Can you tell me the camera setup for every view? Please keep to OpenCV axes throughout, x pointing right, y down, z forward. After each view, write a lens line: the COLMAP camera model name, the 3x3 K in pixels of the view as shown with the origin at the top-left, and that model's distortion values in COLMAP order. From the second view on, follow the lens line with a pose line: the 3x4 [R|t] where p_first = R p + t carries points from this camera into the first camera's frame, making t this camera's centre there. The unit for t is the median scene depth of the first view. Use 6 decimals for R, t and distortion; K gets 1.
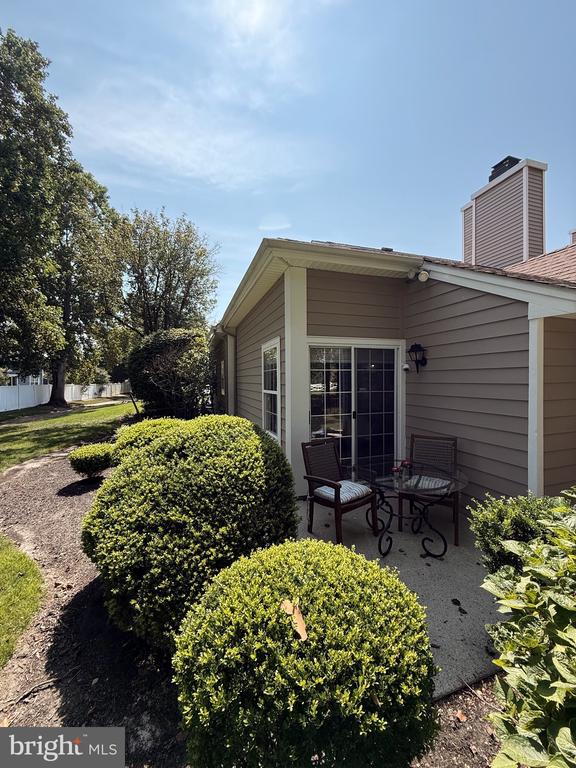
lens RADIAL K [[302.5, 0, 288.0], [0, 302.5, 384.0], [0, 0, 1]] dist [-0.003587, 0.000378]
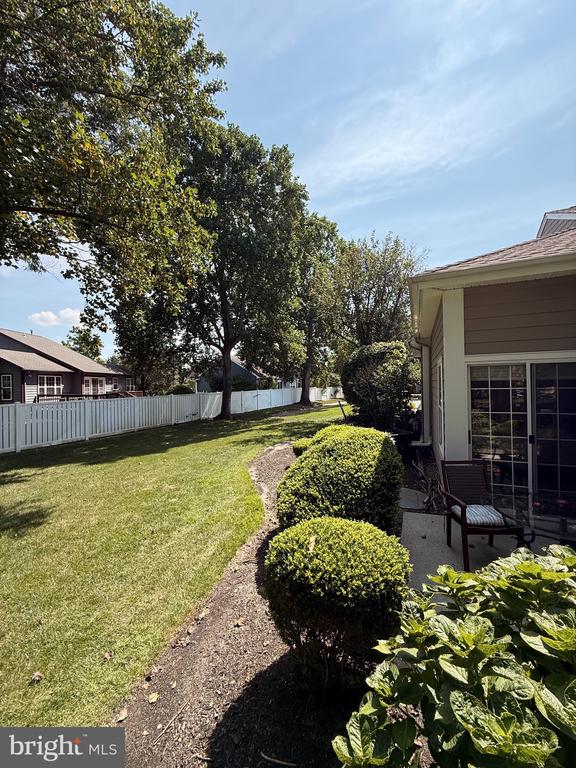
lens RADIAL K [[302.5, 0, 288.0], [0, 302.5, 384.0], [0, 0, 1]] dist [-0.003587, 0.000378]
pose [[0.747818, -0.006907, -0.663868, 0.151518], [0.005211, 0.999976, -0.004535, -0.032390], [0.663884, -0.000068, 0.747836, -0.072247]]
